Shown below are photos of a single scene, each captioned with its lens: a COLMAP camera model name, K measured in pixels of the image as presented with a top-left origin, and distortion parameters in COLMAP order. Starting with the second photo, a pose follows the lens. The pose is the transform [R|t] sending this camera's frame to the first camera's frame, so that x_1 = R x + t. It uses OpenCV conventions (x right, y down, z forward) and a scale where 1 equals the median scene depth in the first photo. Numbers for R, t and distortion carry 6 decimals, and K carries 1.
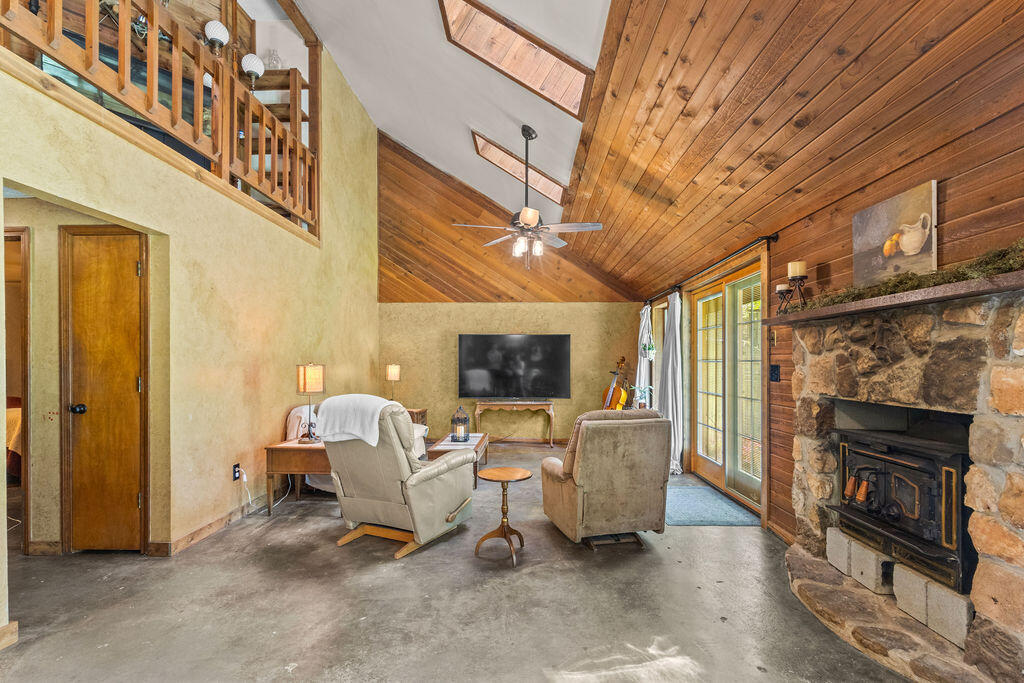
lens RADIAL K [[478.2, 0, 507.6], [0, 478.2, 364.1], [0, 0, 1]] dist [0.005008, 0.000607]
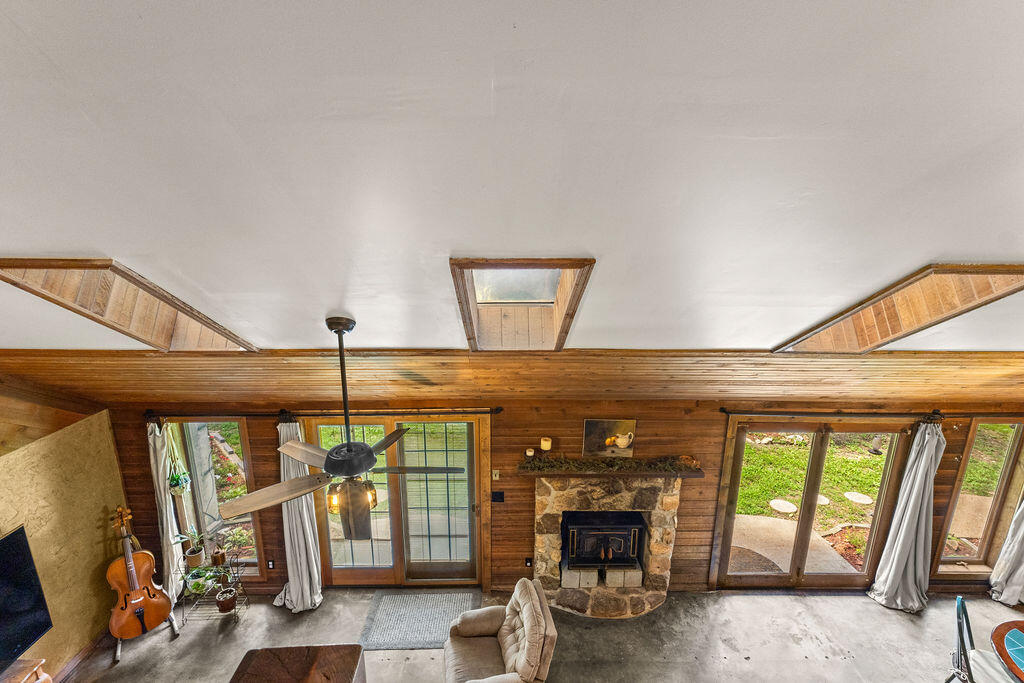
lens RADIAL K [[478.2, 0, 512.7], [0, 478.2, 347.2], [0, 0, 1]] dist [0.005008, 0.000607]
pose [[-0.054353, -0.253469, 0.965815, -1.050728], [-0.006498, 0.967314, 0.253496, -1.143438], [-0.998501, 0.007503, -0.054224, 1.511316]]
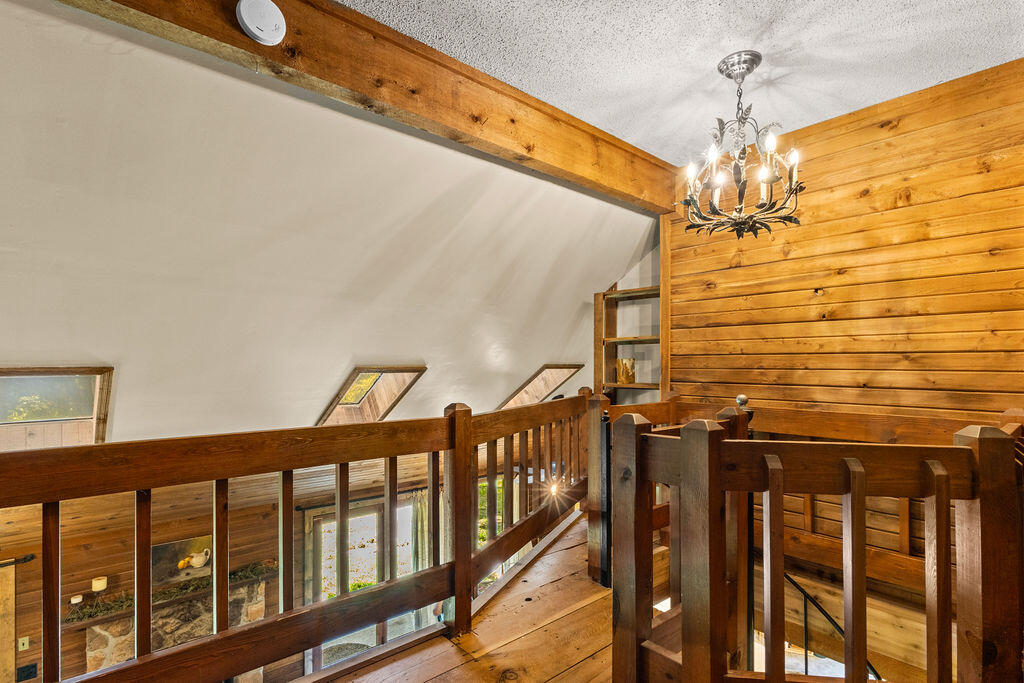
lens RADIAL K [[501.7, 0, 513.4], [0, 501.7, 358.1], [0, 0, 1]] dist [-0.000101, -0.003107]
pose [[-0.694428, 0.003250, 0.719555, -1.691699], [-0.002207, 0.999975, -0.006647, -1.096105], [-0.719559, -0.006204, -0.694404, 1.461242]]
